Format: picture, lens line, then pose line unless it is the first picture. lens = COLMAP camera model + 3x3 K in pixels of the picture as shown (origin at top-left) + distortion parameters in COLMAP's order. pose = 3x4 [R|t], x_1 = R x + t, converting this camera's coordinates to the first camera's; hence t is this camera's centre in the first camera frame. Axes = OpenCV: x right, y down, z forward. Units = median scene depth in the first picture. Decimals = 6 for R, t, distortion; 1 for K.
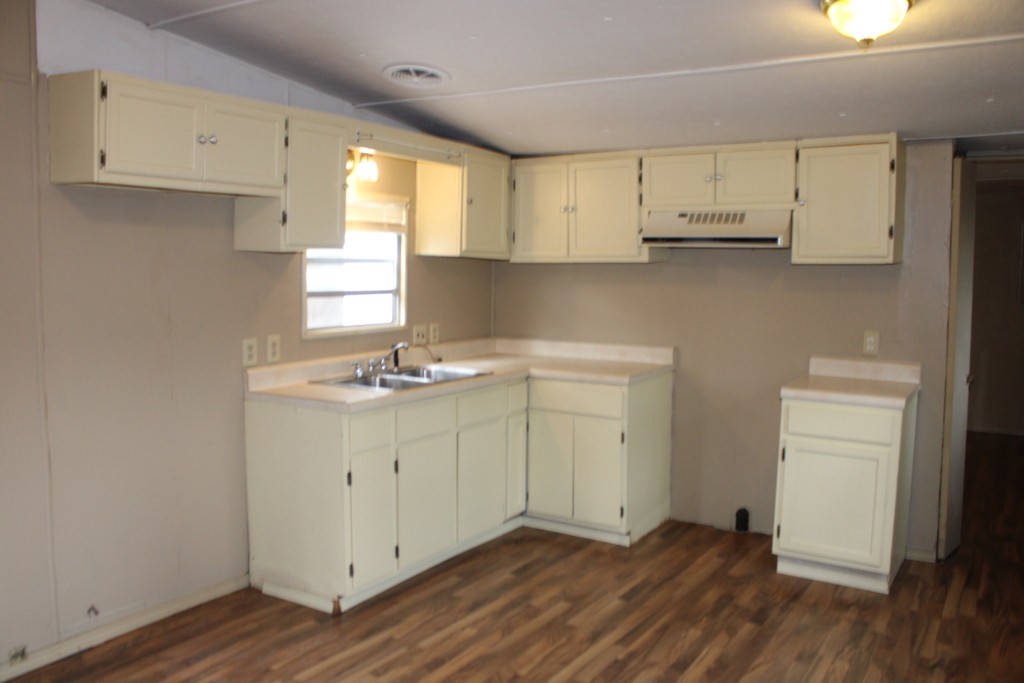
lens RADIAL K [[902.7, 0, 512.9], [0, 902.7, 338.1], [0, 0, 1]] dist [-0.079834, 0.006882]
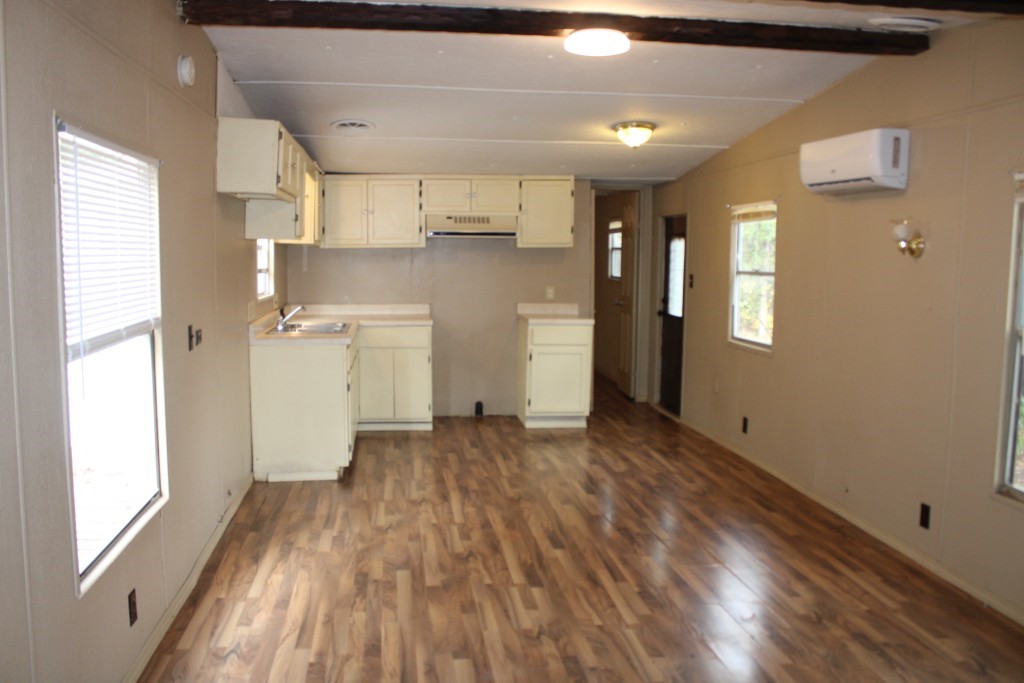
lens RADIAL K [[902.7, 0, 509.2], [0, 902.7, 344.0], [0, 0, 1]] dist [-0.079834, 0.006882]
pose [[0.768131, -0.068950, 0.636569, -0.786771], [0.057483, 0.997596, 0.038691, 0.031437], [-0.637707, 0.006872, 0.770249, -0.303249]]
